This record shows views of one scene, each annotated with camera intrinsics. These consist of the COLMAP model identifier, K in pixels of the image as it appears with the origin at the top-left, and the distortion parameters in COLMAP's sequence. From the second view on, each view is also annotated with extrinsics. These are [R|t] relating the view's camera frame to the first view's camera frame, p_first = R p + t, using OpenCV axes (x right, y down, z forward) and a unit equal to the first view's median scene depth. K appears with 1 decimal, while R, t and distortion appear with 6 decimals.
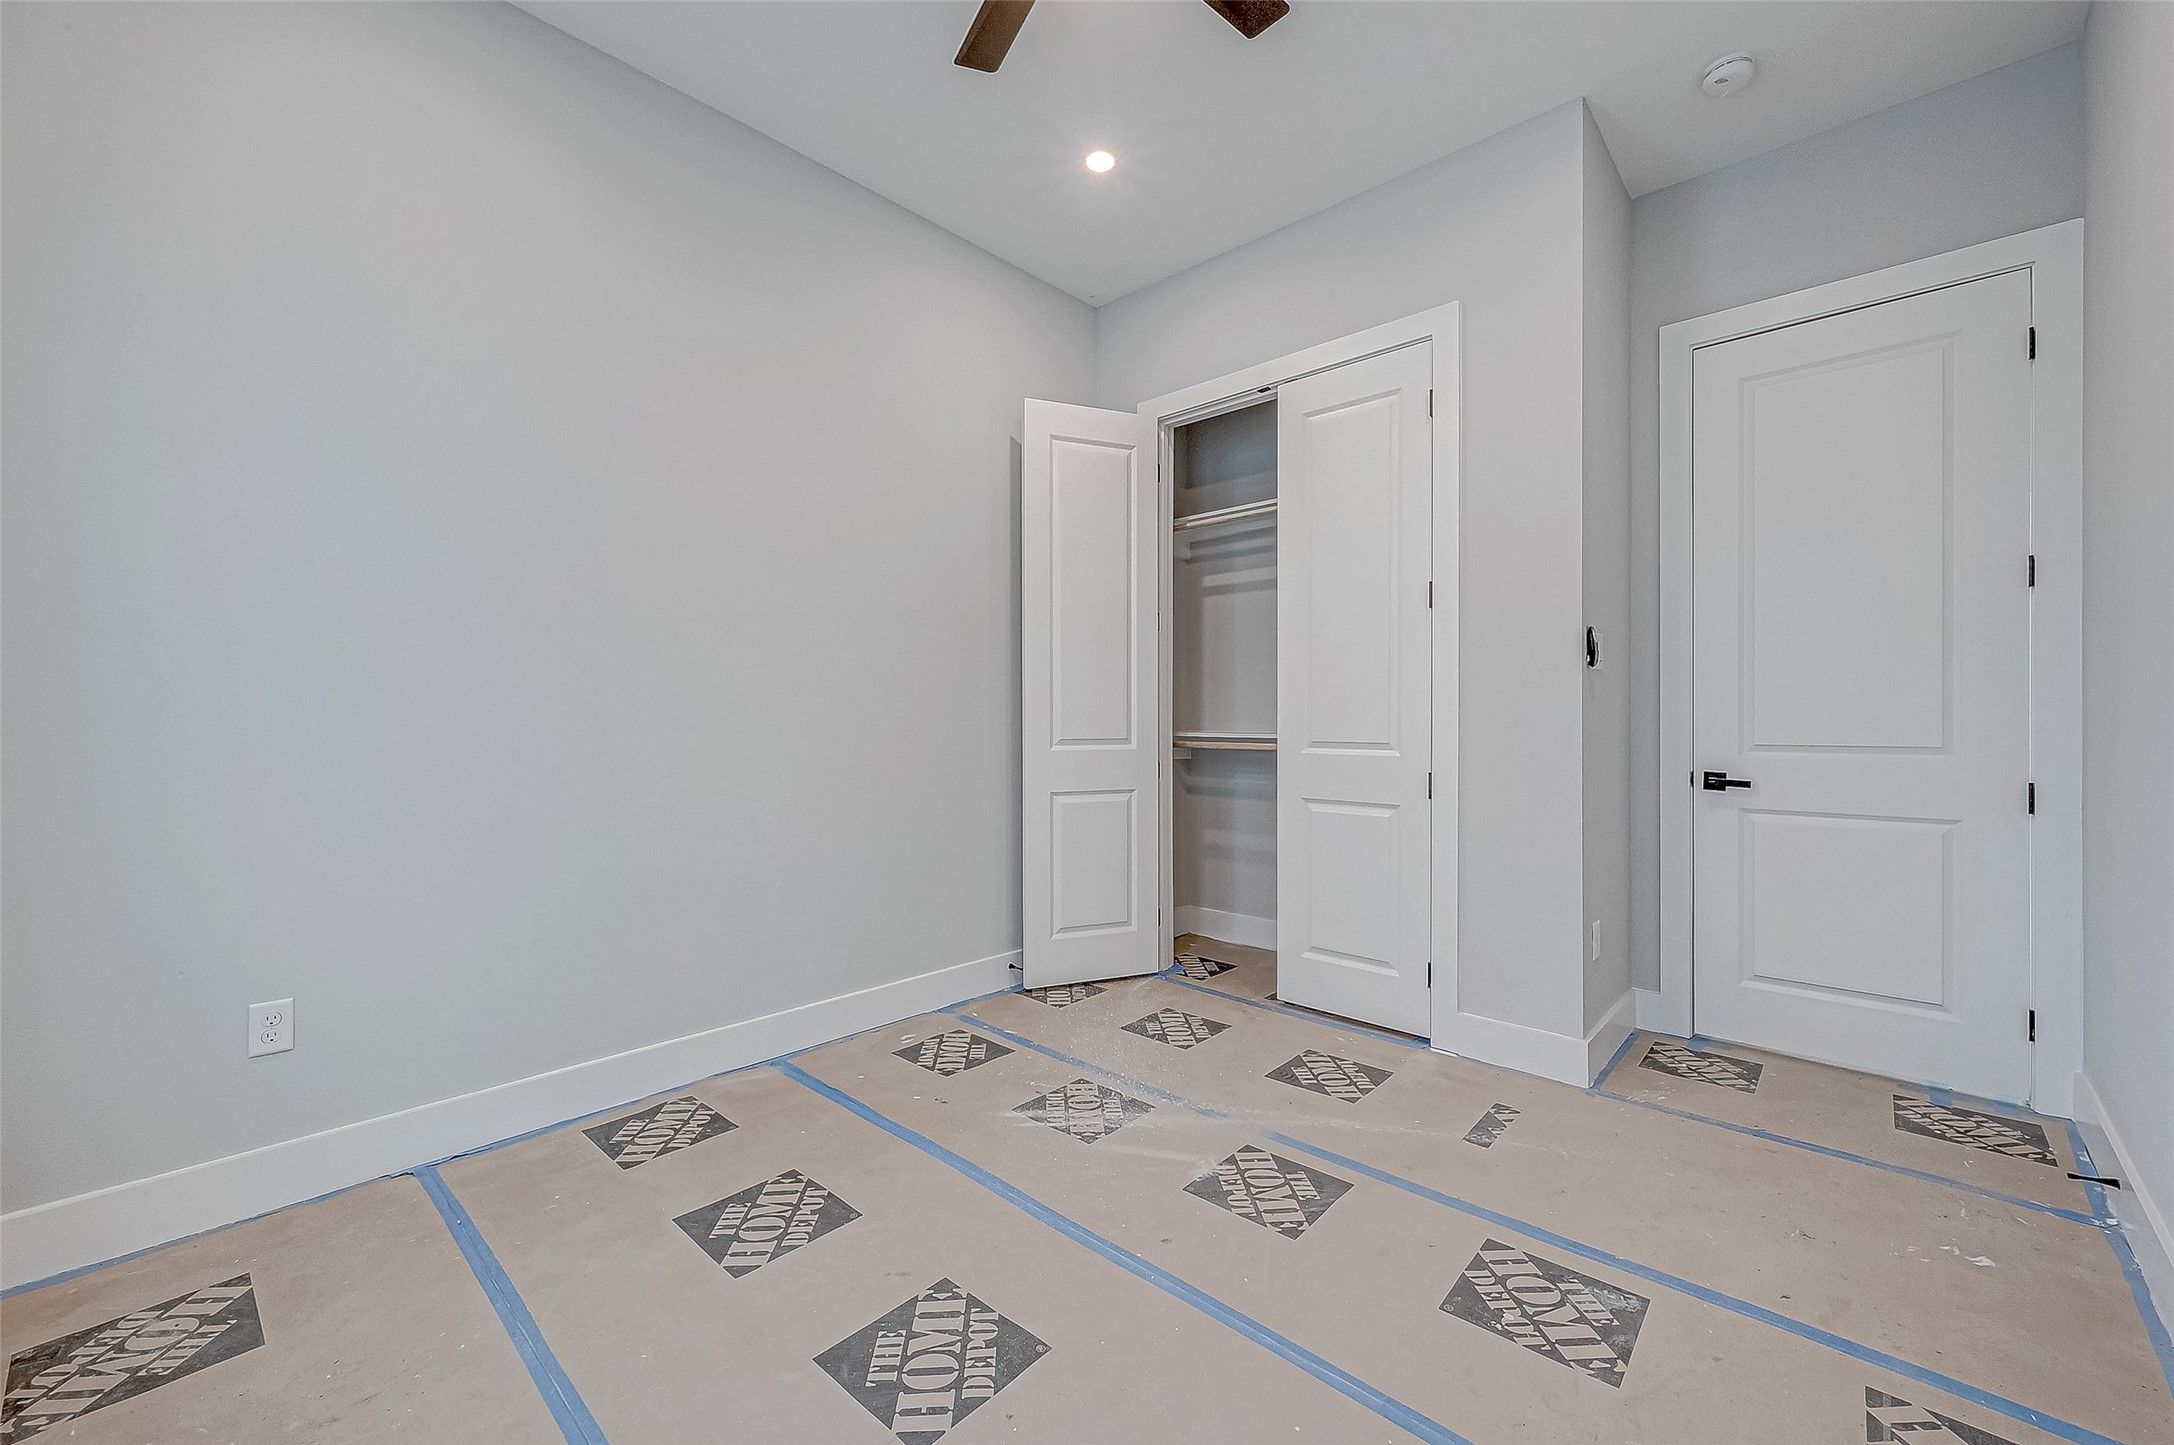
lens RADIAL K [[868.1, 0, 1088.5], [0, 868.1, 716.8], [0, 0, 1]] dist [0.000605, 0.000455]
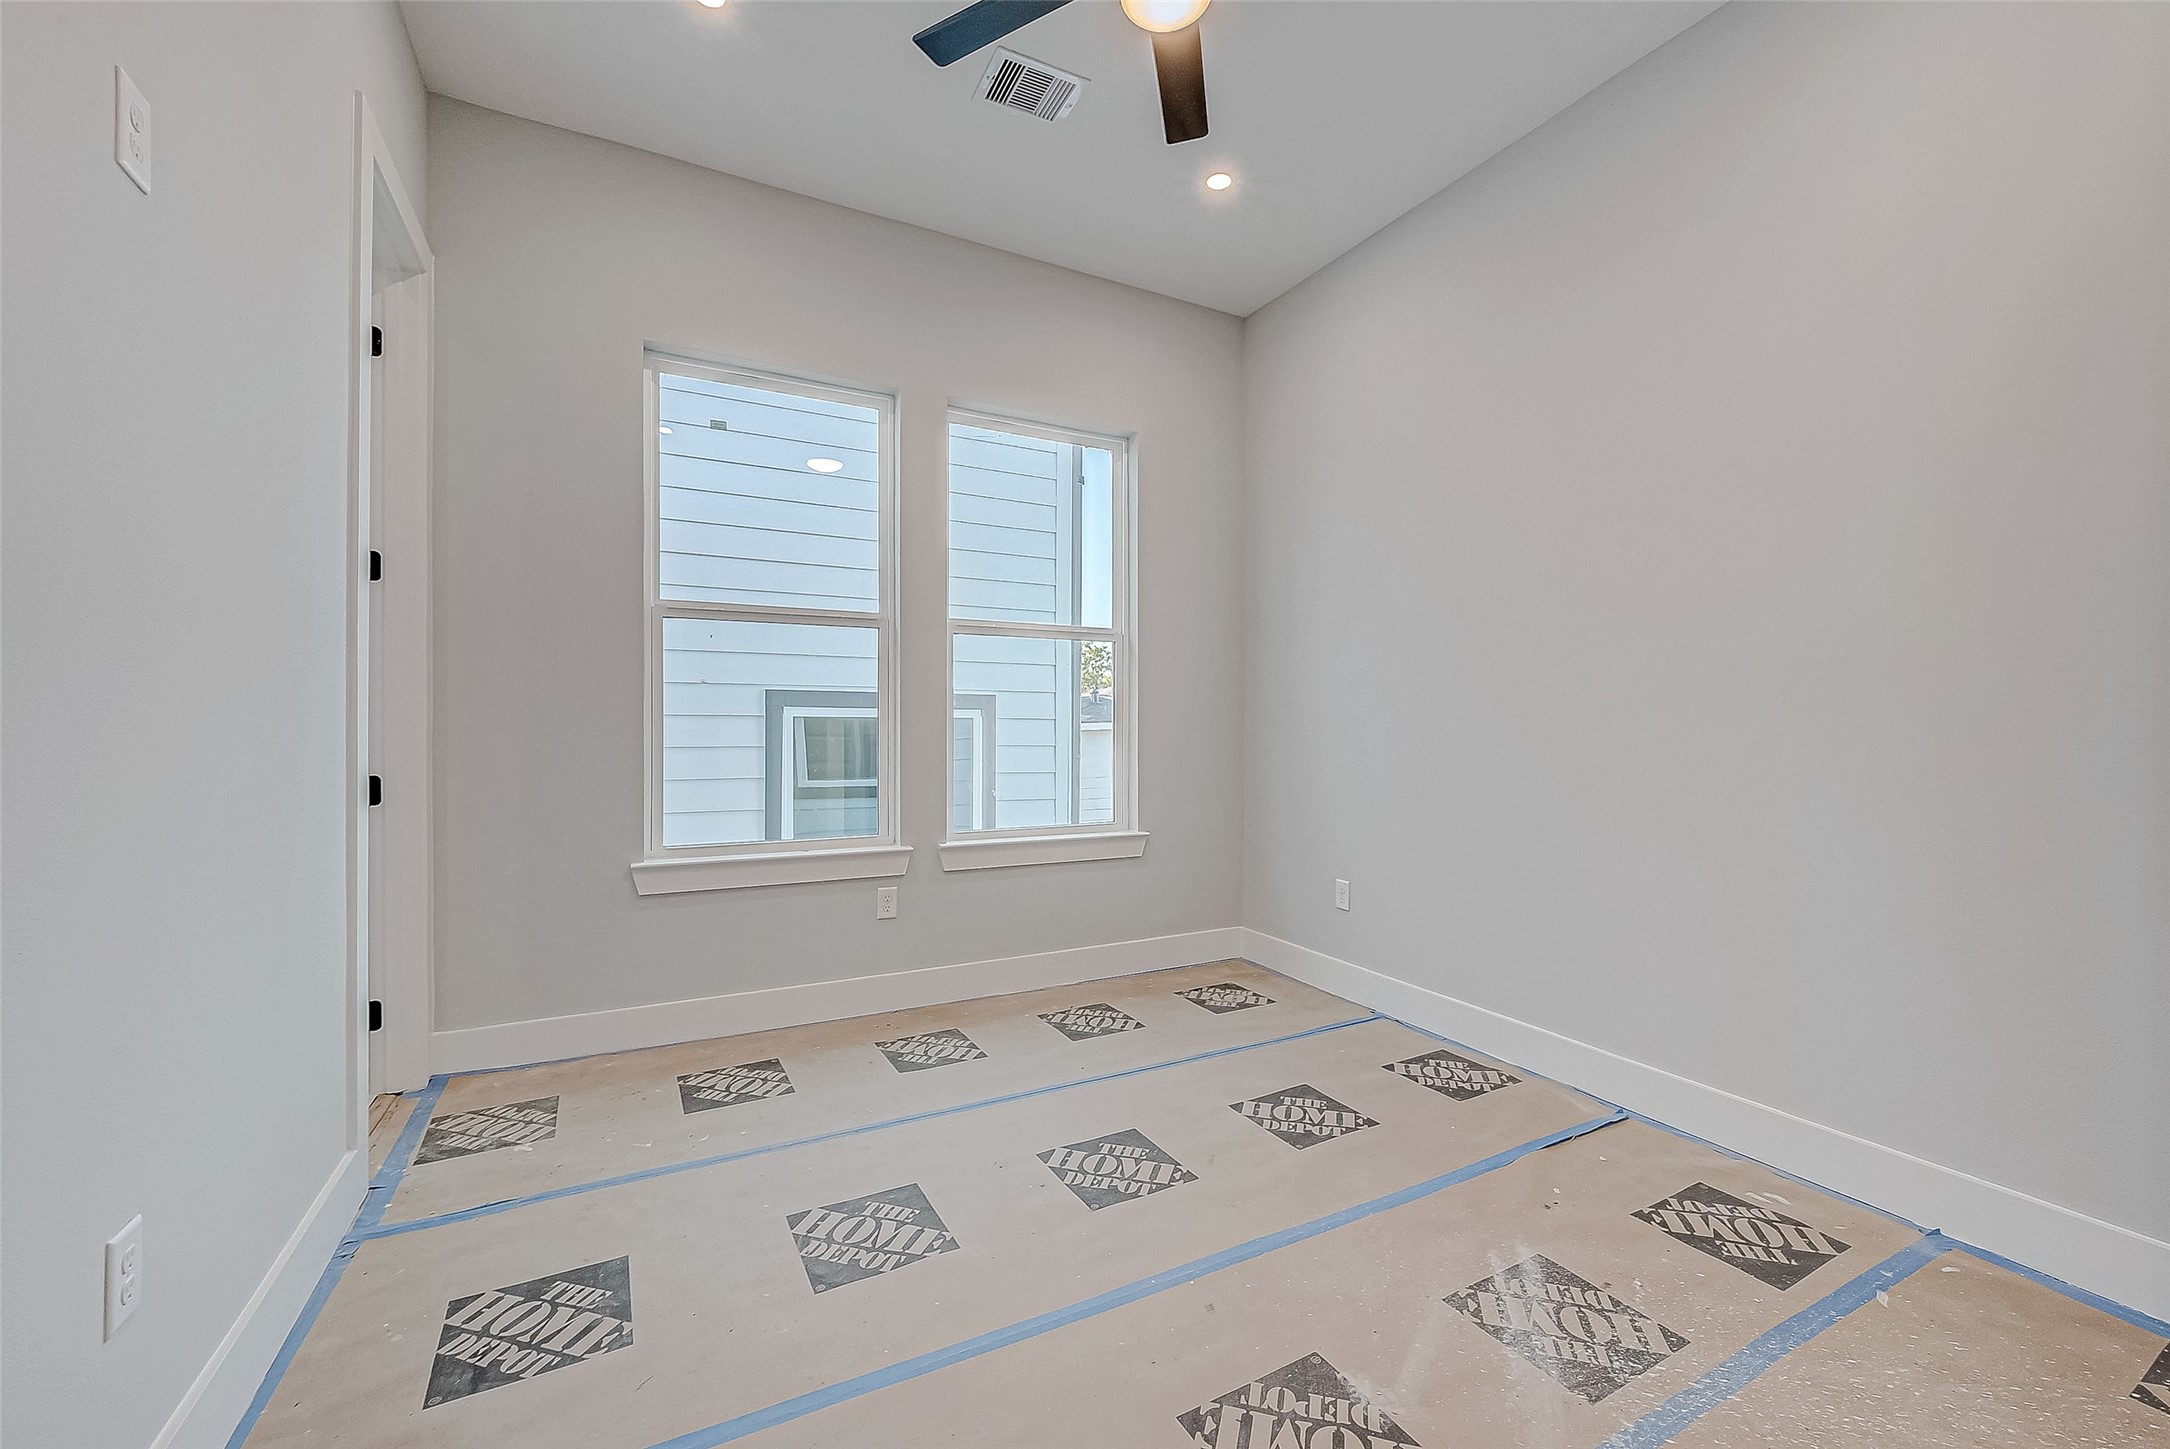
lens RADIAL K [[864.1, 0, 1105.4], [0, 864.1, 721.4], [0, 0, 1]] dist [-0.000525, 0.000164]
pose [[-0.315034, 0.001200, -0.949080, 0.681002], [-0.001027, 0.999998, 0.001606, -0.002229], [0.949080, 0.001481, -0.315032, 0.826201]]
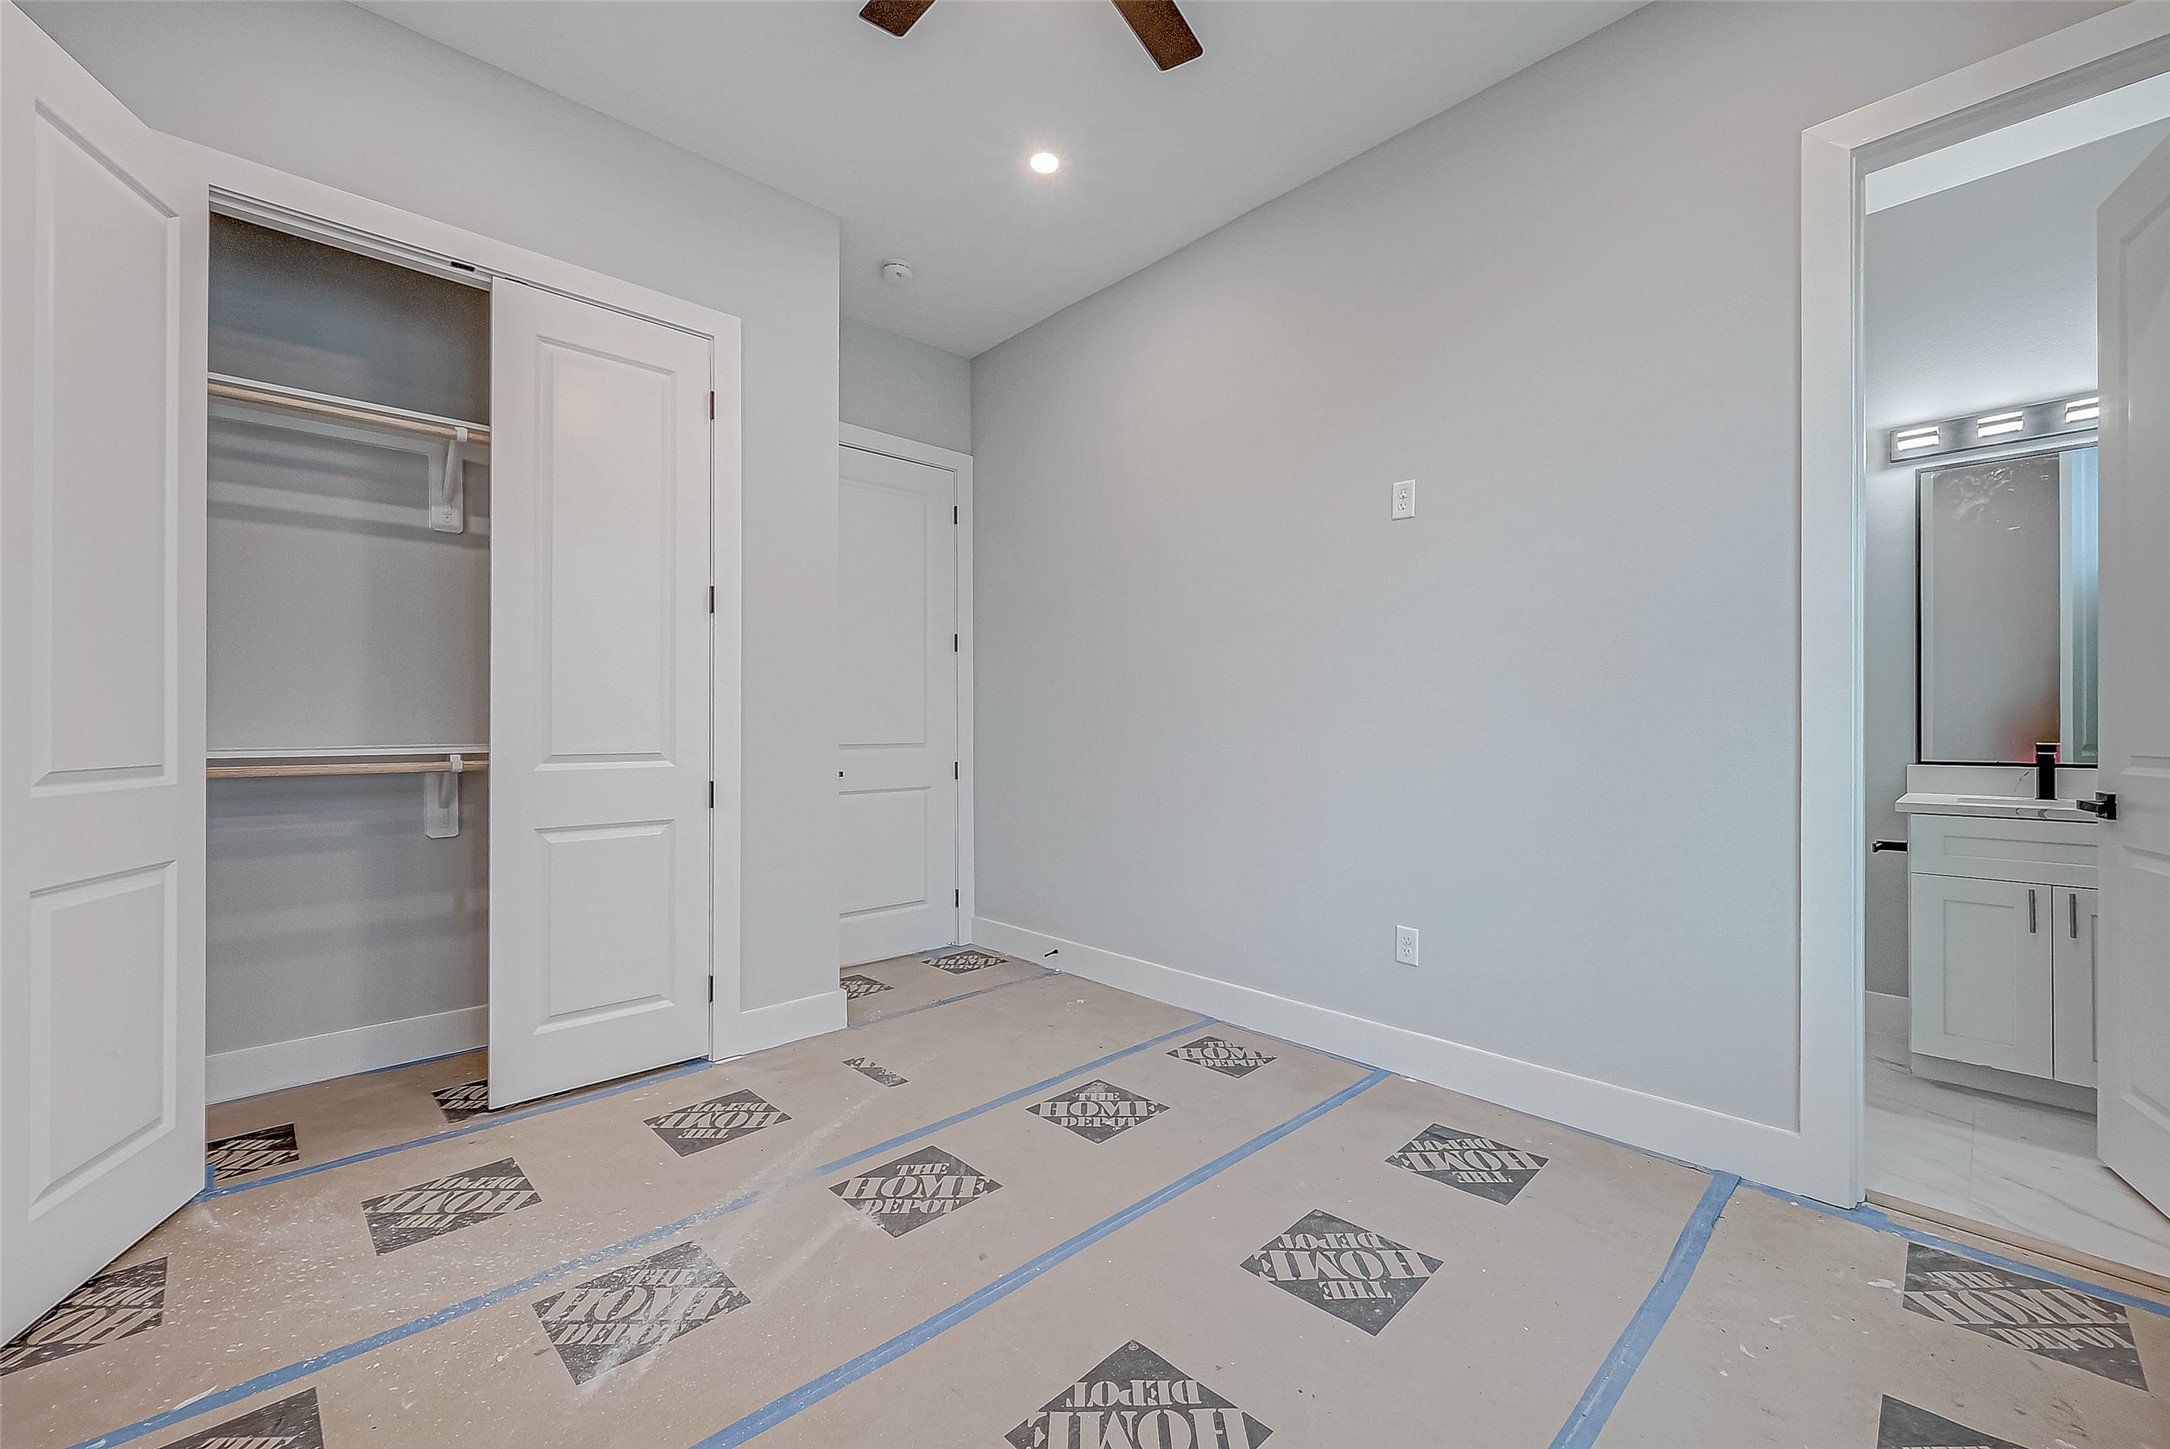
lens RADIAL K [[864.1, 0, 1093.6], [0, 864.1, 725.1], [0, 0, 1]] dist [-0.000525, 0.000164]
pose [[0.052758, 0.000061, 0.998607, -0.620204], [-0.001435, 0.999999, 0.000015, -0.000706], [-0.998606, -0.001433, 0.052758, 0.577177]]
